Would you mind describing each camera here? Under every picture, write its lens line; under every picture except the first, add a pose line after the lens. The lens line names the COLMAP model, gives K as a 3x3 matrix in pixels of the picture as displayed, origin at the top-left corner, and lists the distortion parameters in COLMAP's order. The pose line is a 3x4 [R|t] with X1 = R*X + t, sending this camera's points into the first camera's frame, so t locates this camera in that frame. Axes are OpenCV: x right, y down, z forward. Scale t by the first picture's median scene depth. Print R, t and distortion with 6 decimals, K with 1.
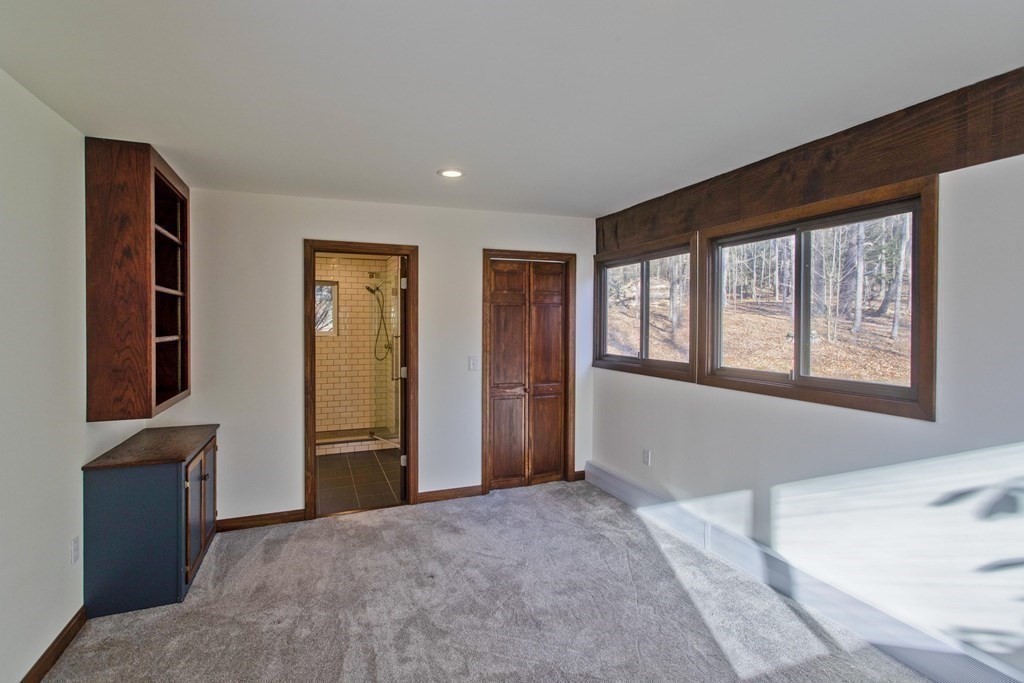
lens RADIAL K [[486.1, 0, 506.7], [0, 486.1, 325.4], [0, 0, 1]] dist [0.001397, 0.001589]
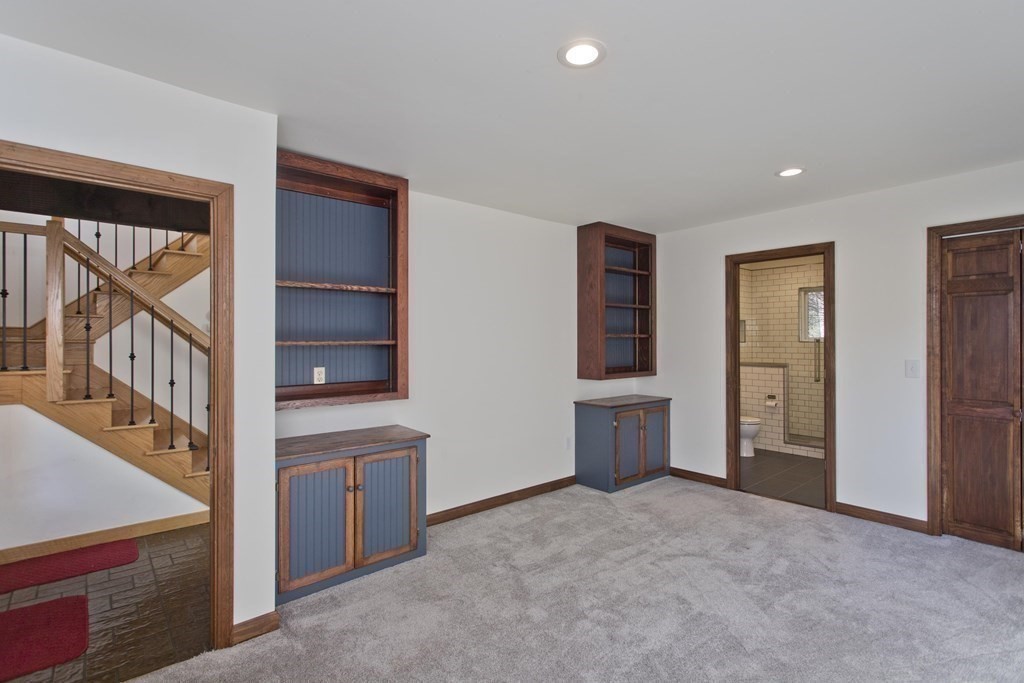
lens RADIAL K [[486.1, 0, 516.8], [0, 486.1, 340.3], [0, 0, 1]] dist [0.001397, 0.001589]
pose [[0.336567, -0.000210, -0.941659, 0.608639], [-0.002154, 0.999997, -0.000993, 0.039536], [0.941657, 0.002363, 0.336566, 0.113787]]
